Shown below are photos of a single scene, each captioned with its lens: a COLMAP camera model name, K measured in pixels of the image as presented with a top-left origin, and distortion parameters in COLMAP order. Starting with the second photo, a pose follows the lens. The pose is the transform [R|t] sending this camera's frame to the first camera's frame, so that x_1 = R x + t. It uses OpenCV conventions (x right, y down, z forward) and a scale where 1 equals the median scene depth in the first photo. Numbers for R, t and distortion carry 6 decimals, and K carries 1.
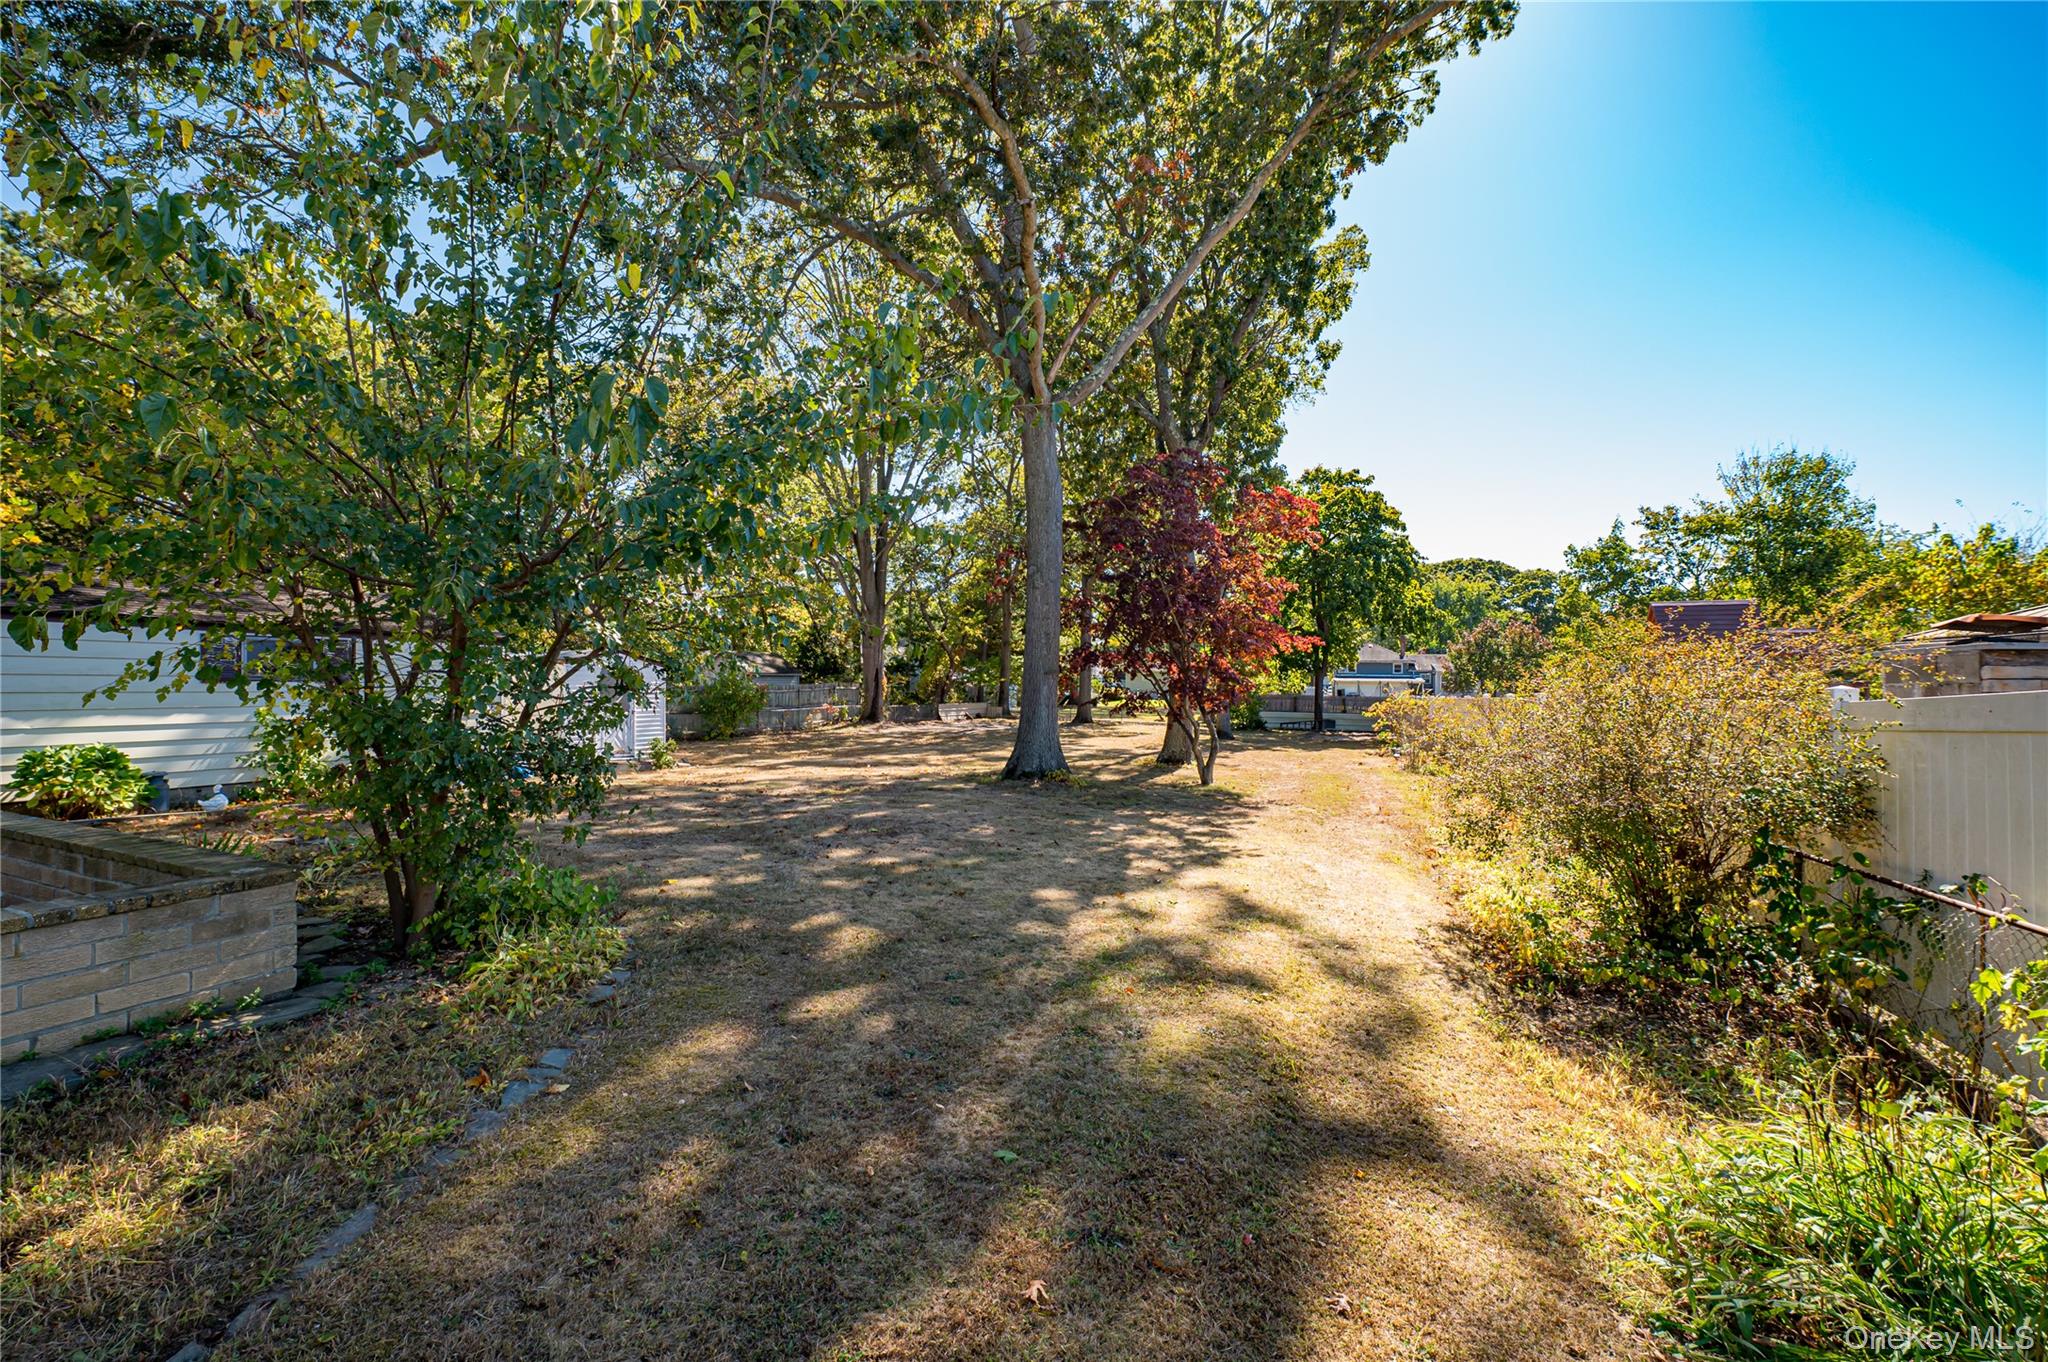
lens RADIAL K [[801.4, 0, 1022.0], [0, 801.4, 685.1], [0, 0, 1]] dist [-0.006529, -0.001815]
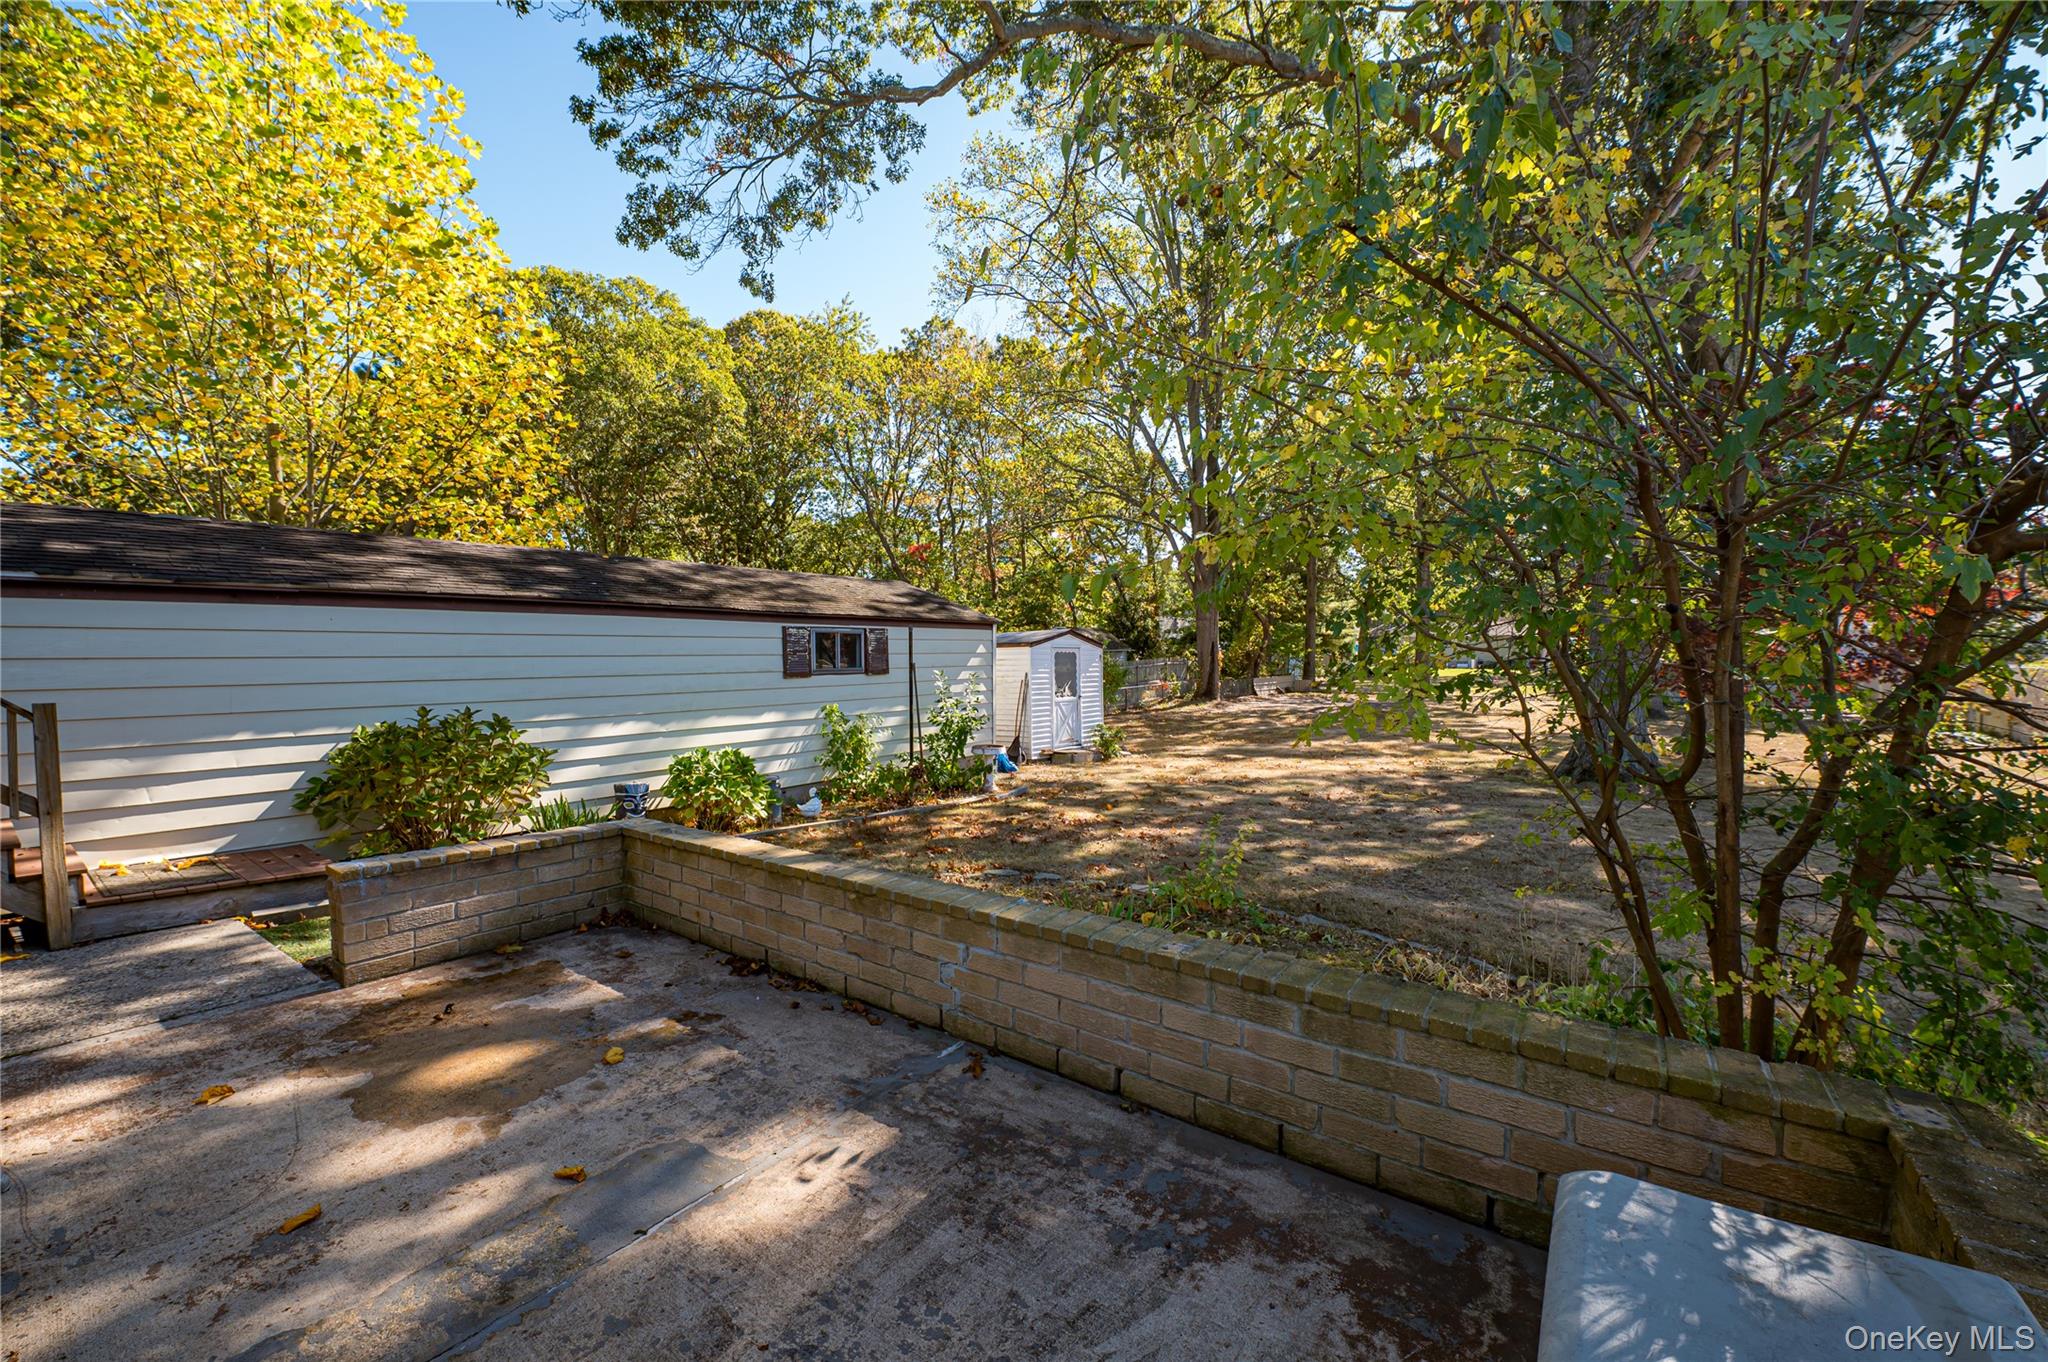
lens RADIAL K [[801.4, 0, 1037.1], [0, 801.4, 656.6], [0, 0, 1]] dist [-0.006529, -0.001815]
pose [[0.969165, -0.024909, -0.245149, -0.189951], [0.024735, 0.999687, -0.003789, -0.006174], [0.245166, -0.002391, 0.969478, 0.058466]]
